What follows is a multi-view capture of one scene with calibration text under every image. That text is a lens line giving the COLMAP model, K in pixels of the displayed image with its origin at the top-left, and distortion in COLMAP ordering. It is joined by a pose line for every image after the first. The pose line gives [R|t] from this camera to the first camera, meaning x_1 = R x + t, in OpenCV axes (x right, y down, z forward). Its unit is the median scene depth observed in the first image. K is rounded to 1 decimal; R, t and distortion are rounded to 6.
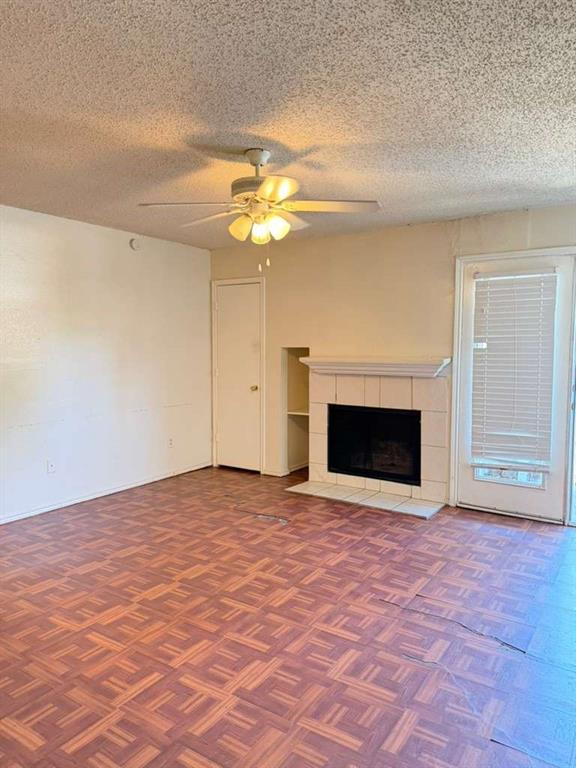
lens RADIAL K [[522.1, 0, 288.0], [0, 522.1, 384.0], [0, 0, 1]] dist [0.006583, 0.000084]
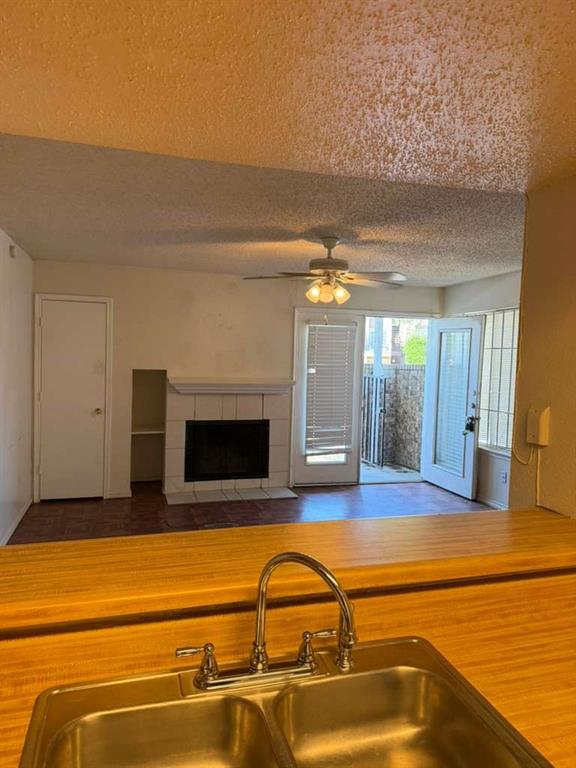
lens RADIAL K [[522.1, 0, 288.0], [0, 522.1, 384.0], [0, 0, 1]] dist [0.006583, 0.000084]
pose [[0.612459, -0.026618, 0.790054, -0.804850], [0.032020, 0.999448, 0.008850, -0.052262], [-0.789854, 0.019877, 0.612973, 0.169714]]
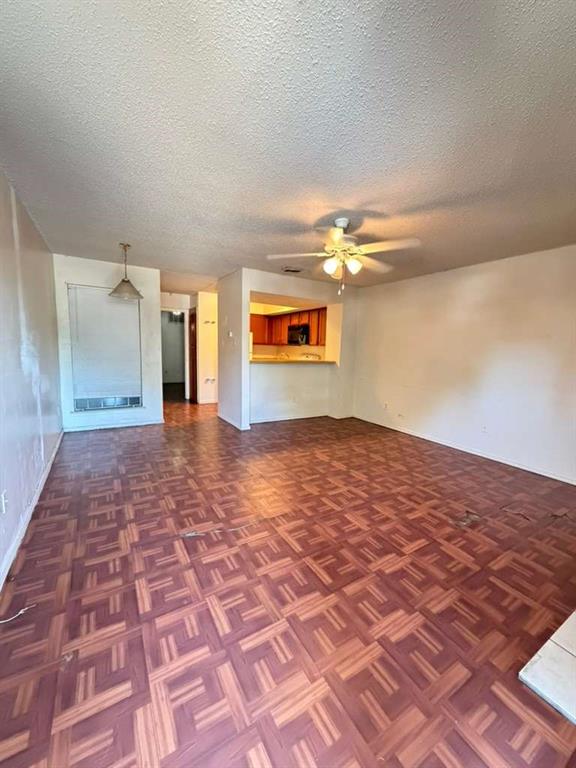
lens RADIAL K [[310.2, 0, 288.0], [0, 310.2, 384.0], [0, 0, 1]] dist [0.000243, -0.000063]
pose [[-0.412920, 0.105905, -0.904589, 0.595152], [-0.100092, 0.981924, 0.160648, -0.055423], [0.905251, 0.156876, -0.394856, 0.846775]]
